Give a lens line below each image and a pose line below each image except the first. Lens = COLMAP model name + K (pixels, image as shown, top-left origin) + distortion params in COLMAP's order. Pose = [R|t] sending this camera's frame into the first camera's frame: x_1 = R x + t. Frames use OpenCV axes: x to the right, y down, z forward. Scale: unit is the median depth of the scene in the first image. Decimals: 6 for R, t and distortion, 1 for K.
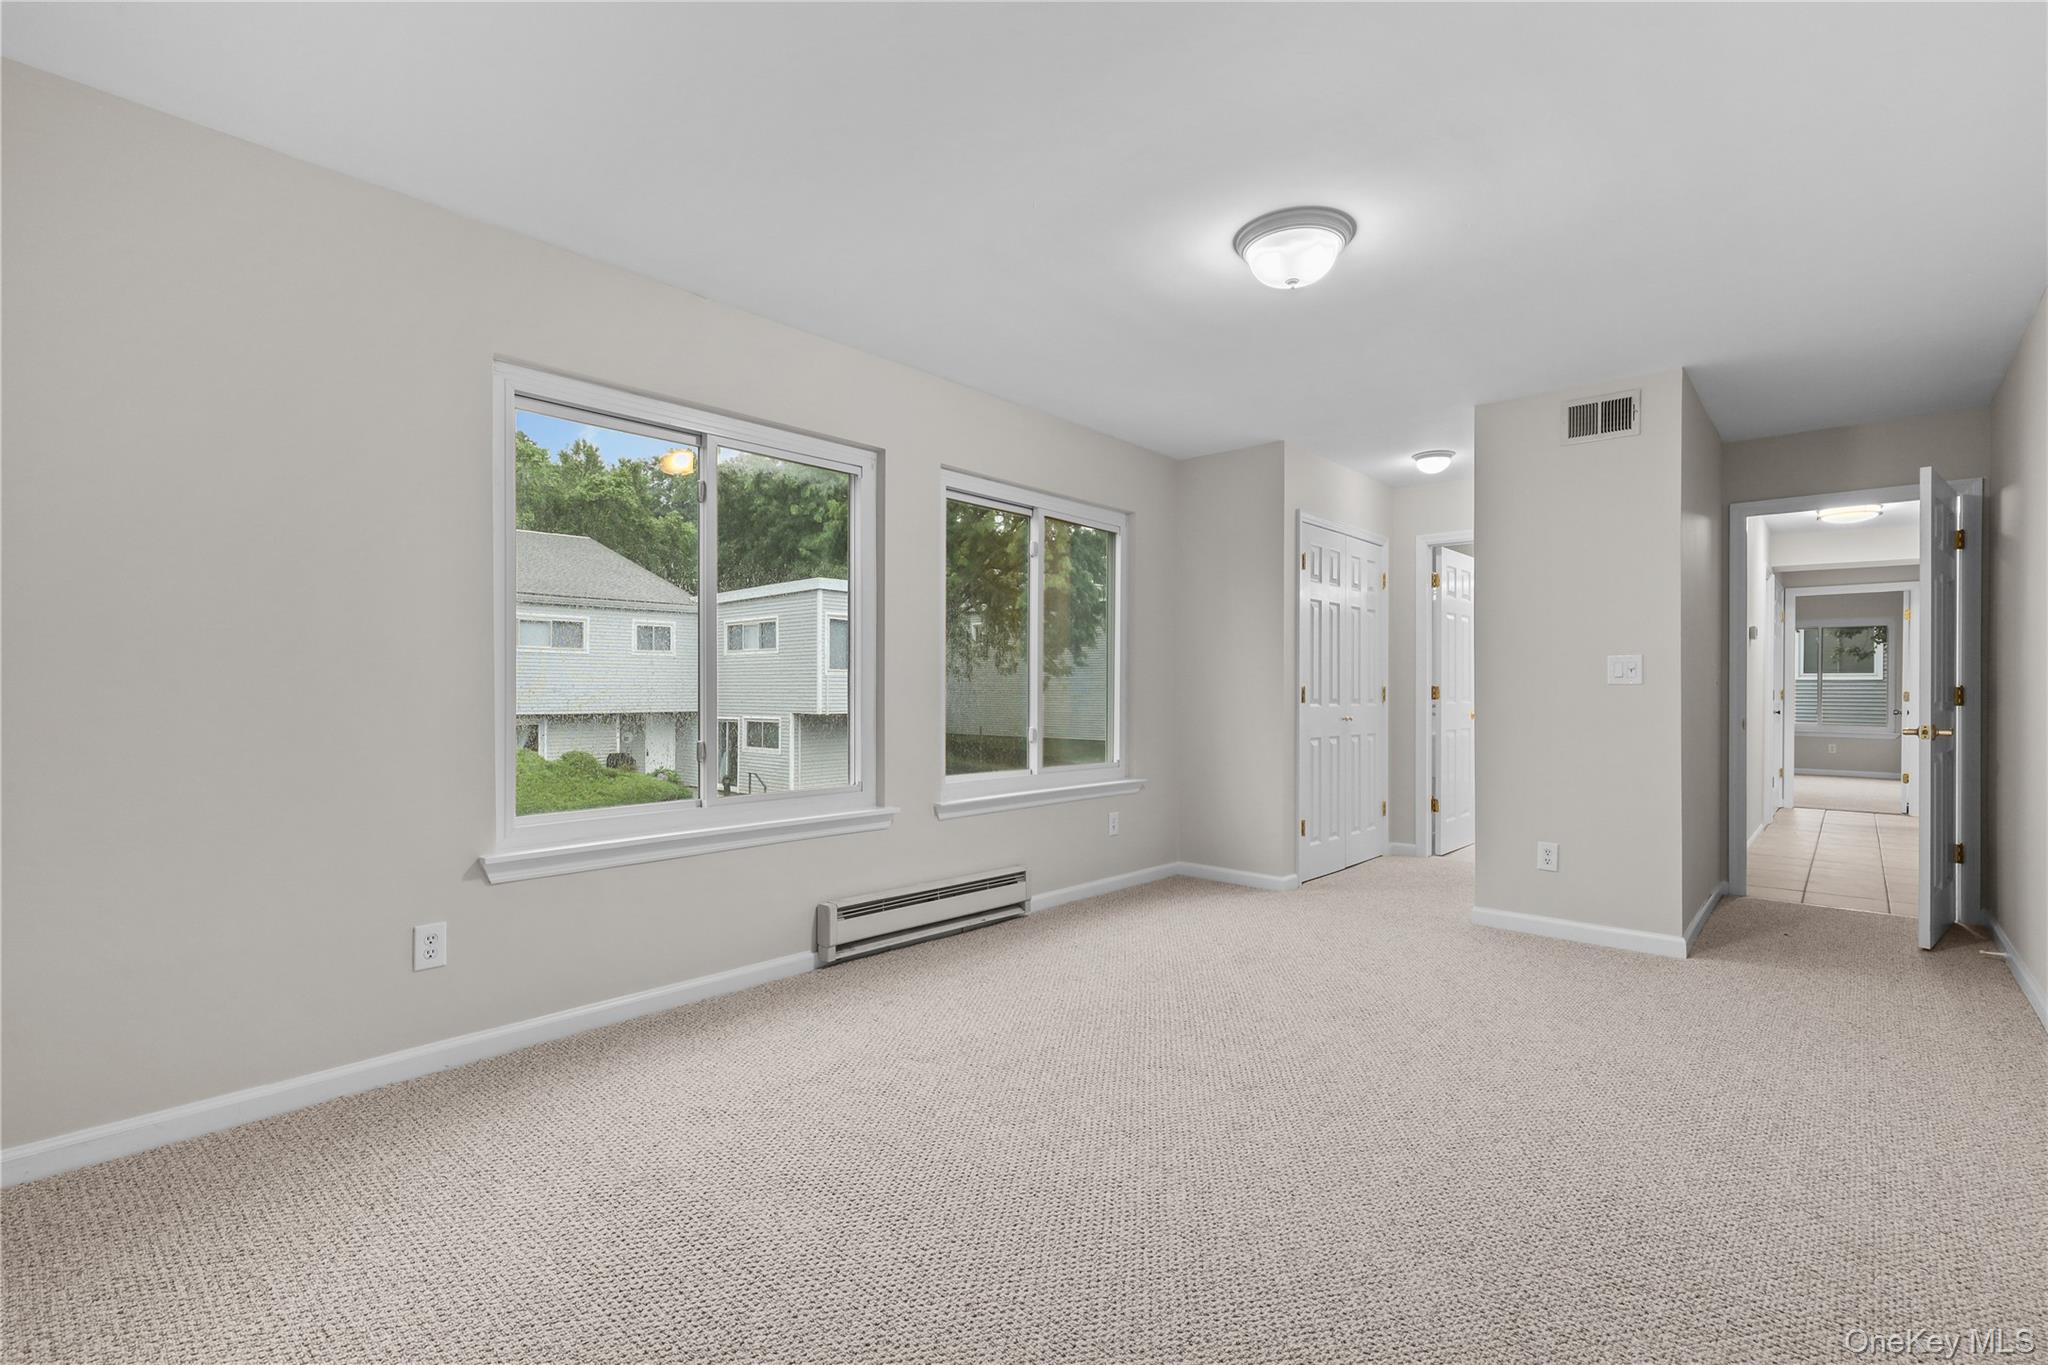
lens RADIAL K [[936.9, 0, 1019.0], [0, 936.9, 694.7], [0, 0, 1]] dist [0.000415, 0.000332]
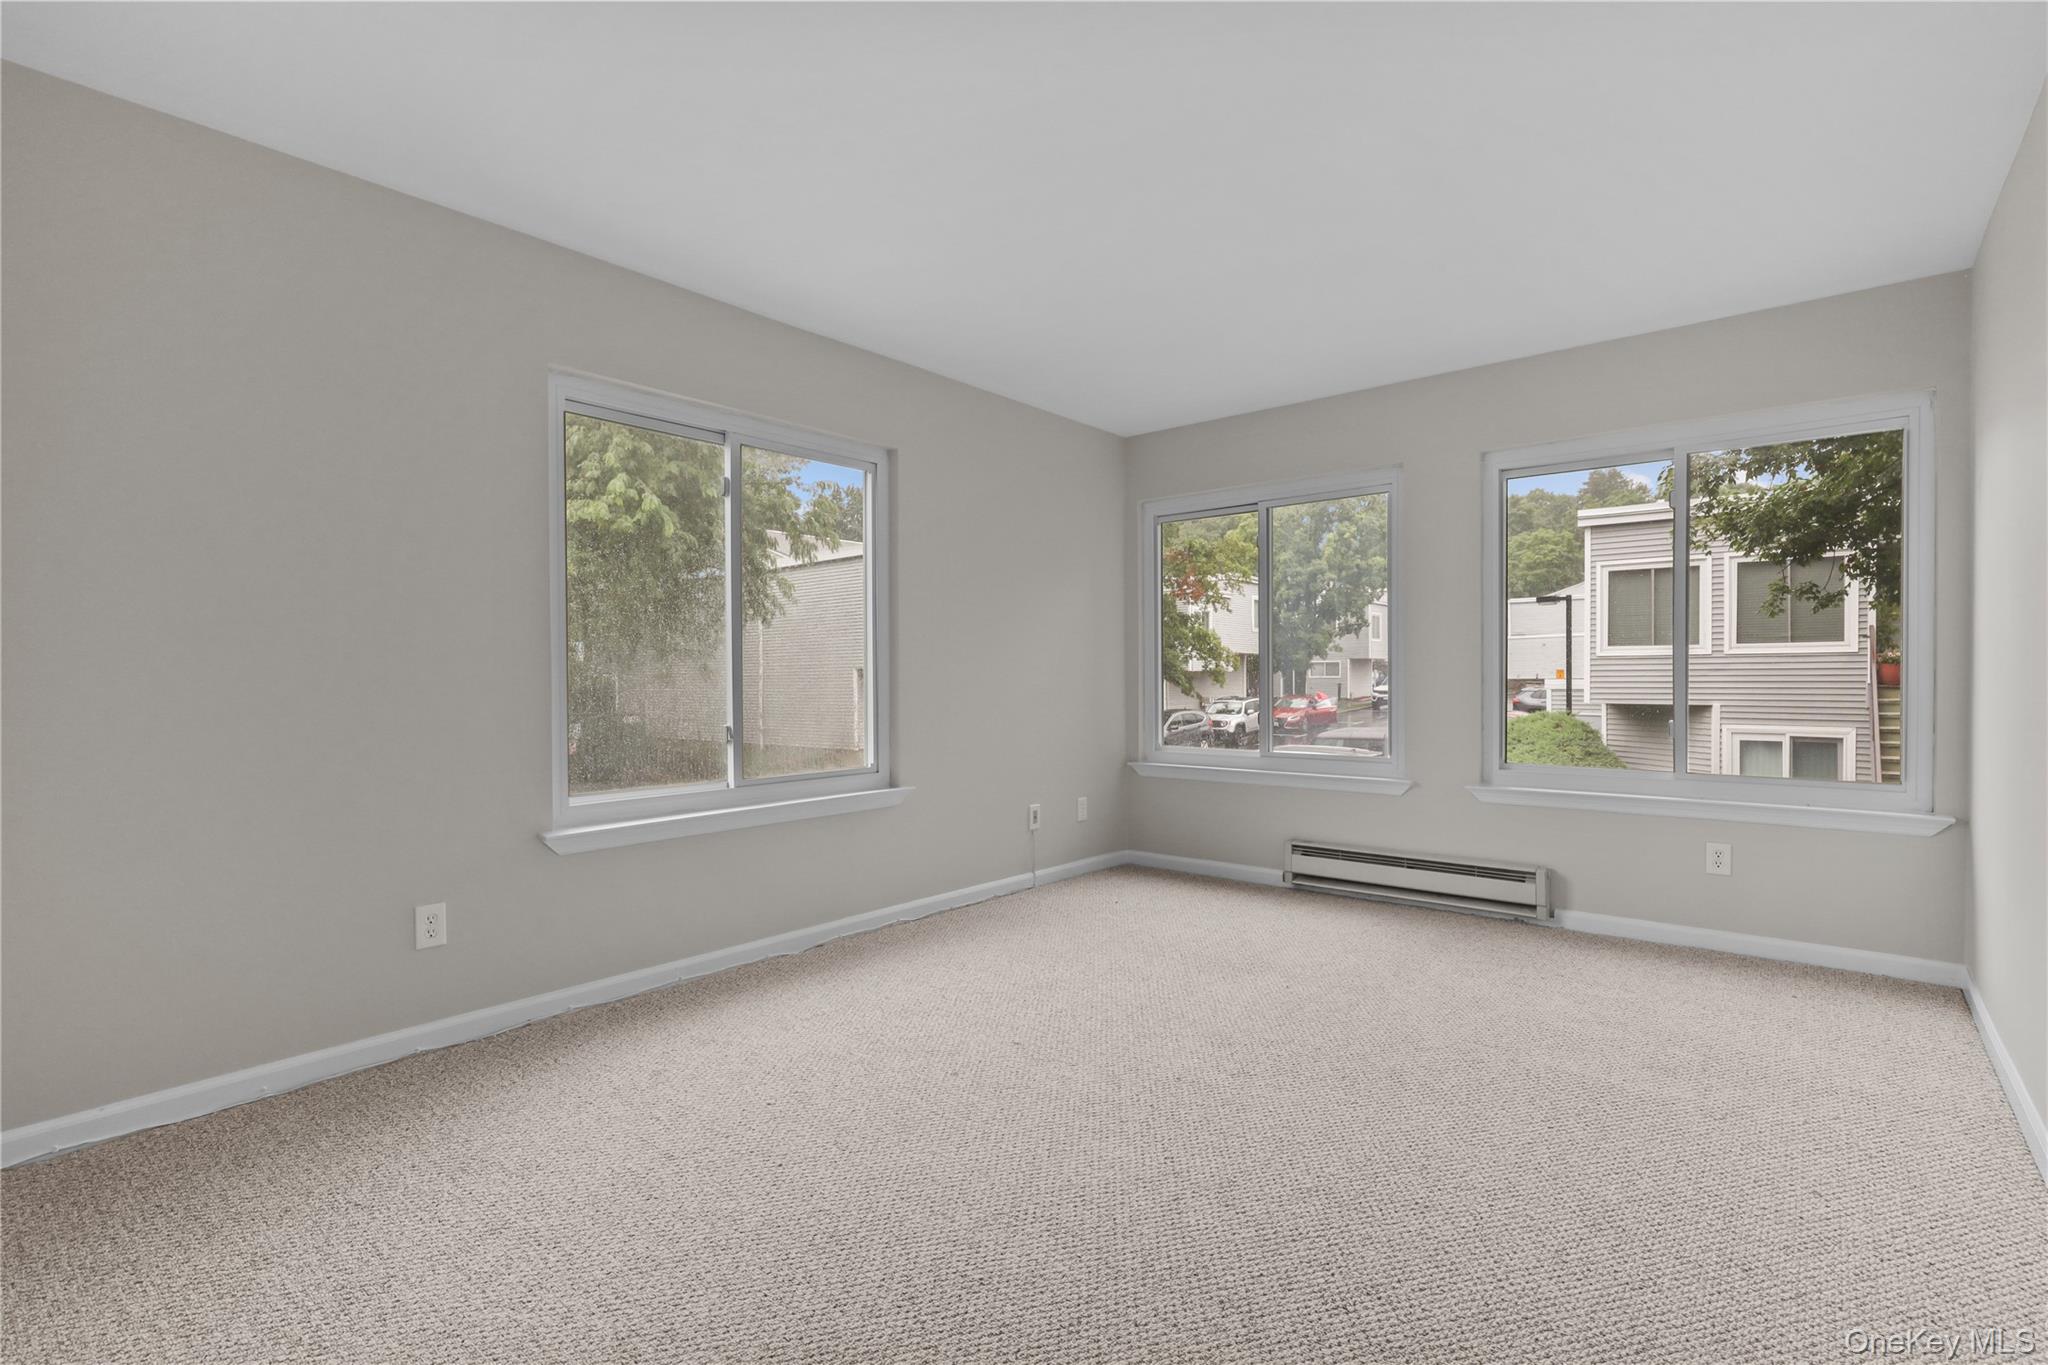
lens RADIAL K [[896.7, 0, 1024.0], [0, 896.7, 682.5], [0, 0, 1]] dist [-0.000857, -0.000564]
pose [[0.999744, -0.007536, -0.021326, 0.039402], [0.007722, 0.999933, 0.008645, -0.000750], [0.021259, -0.008807, 0.999735, 0.042281]]
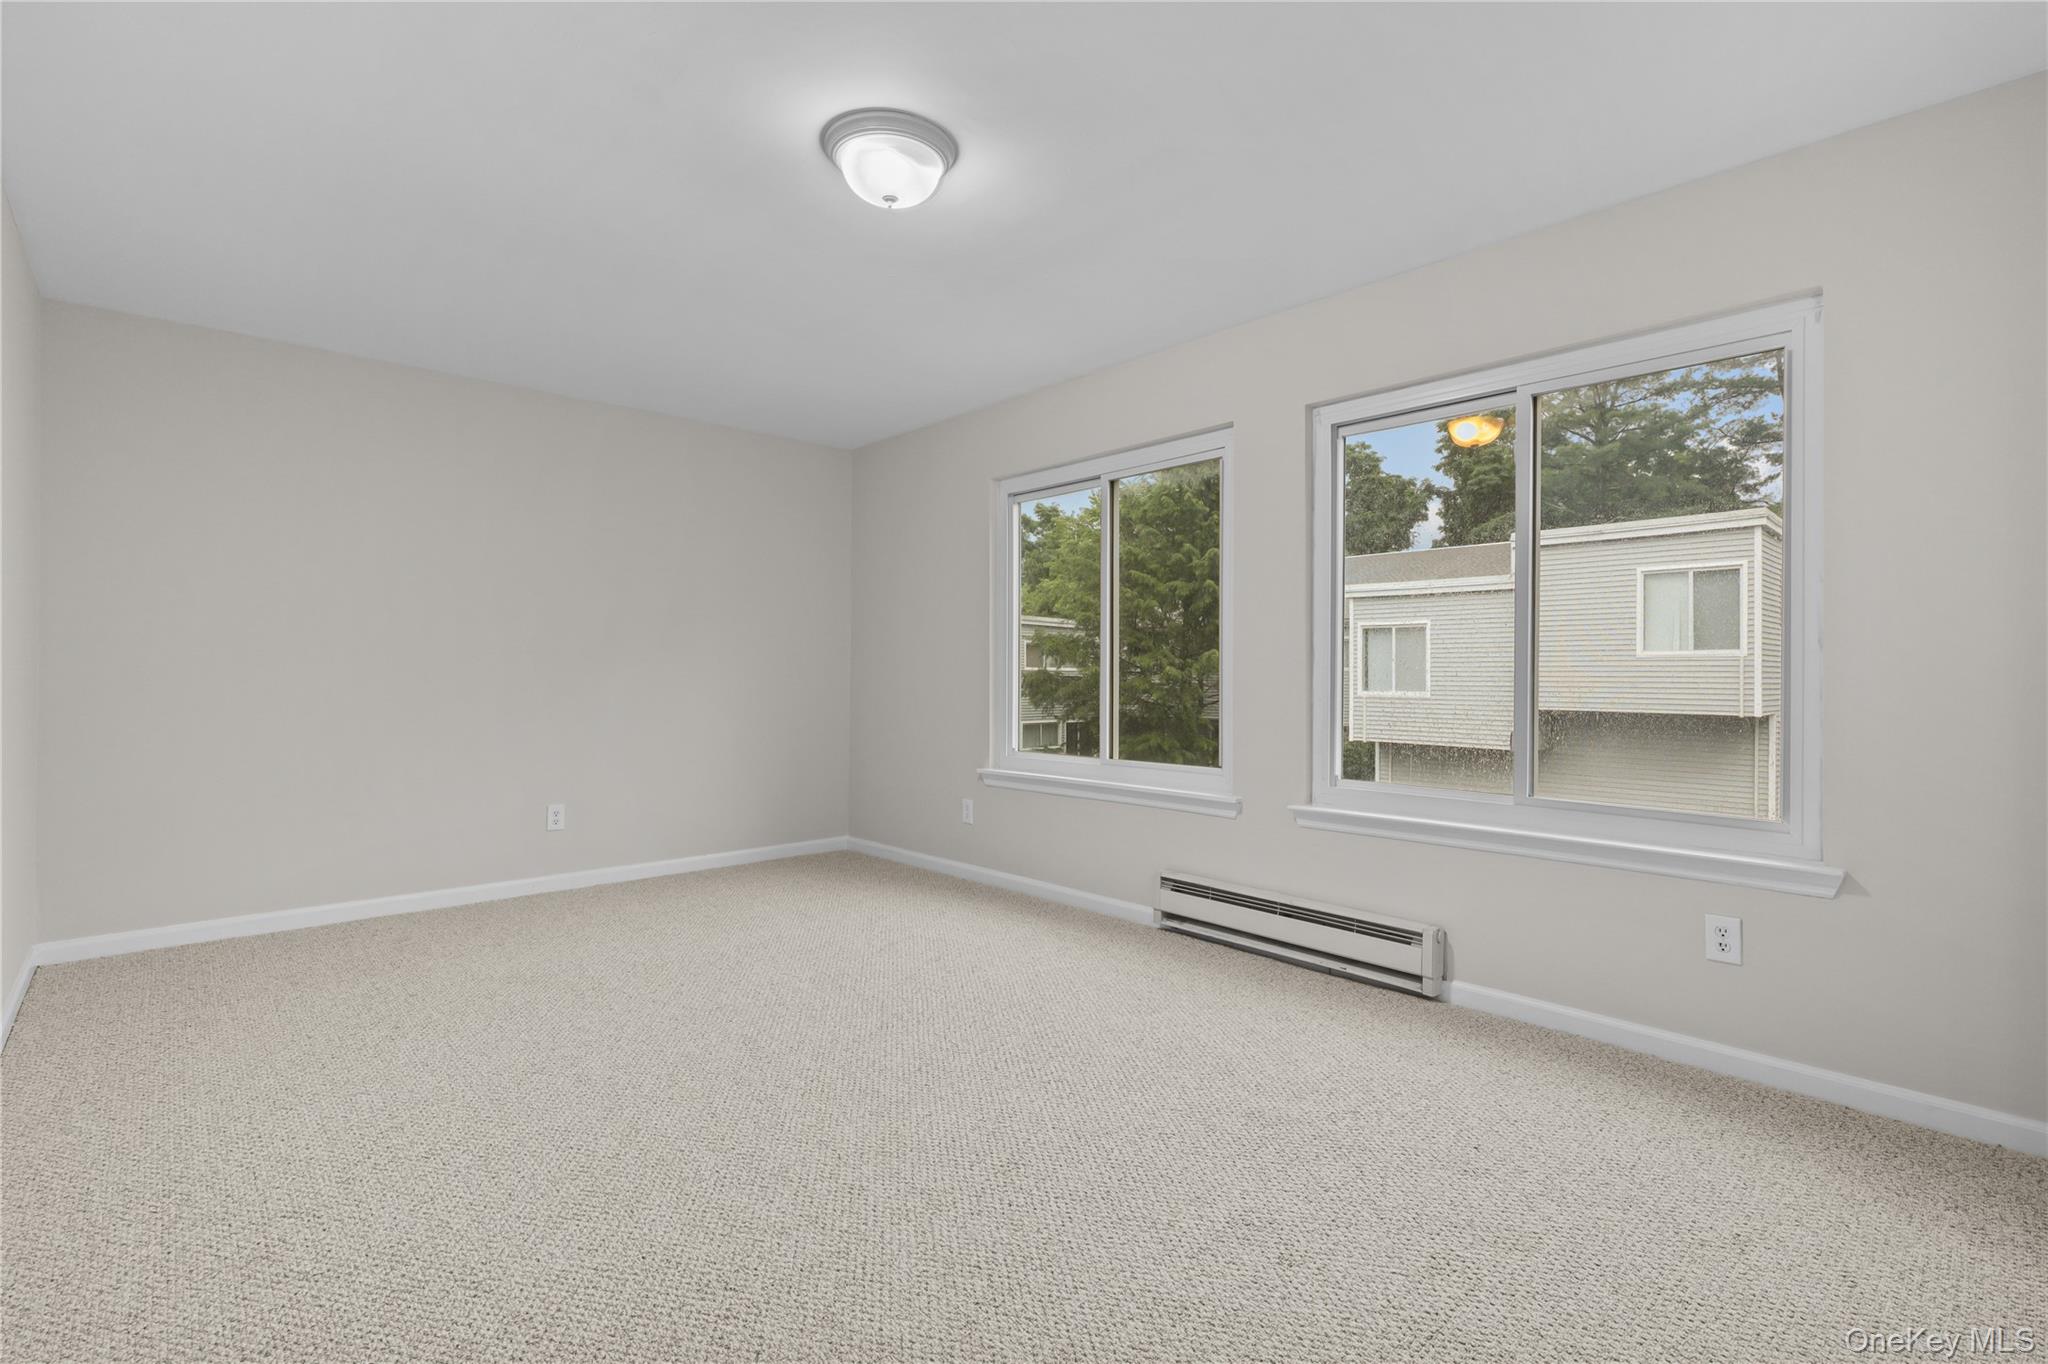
lens RADIAL K [[936.9, 0, 1019.0], [0, 936.9, 694.2], [0, 0, 1]] dist [0.000415, 0.000332]
pose [[-0.098208, 0.015022, -0.995053, 1.216914], [-0.007703, 0.999845, 0.015854, 0.002172], [0.995136, 0.009222, -0.098077, 1.279849]]
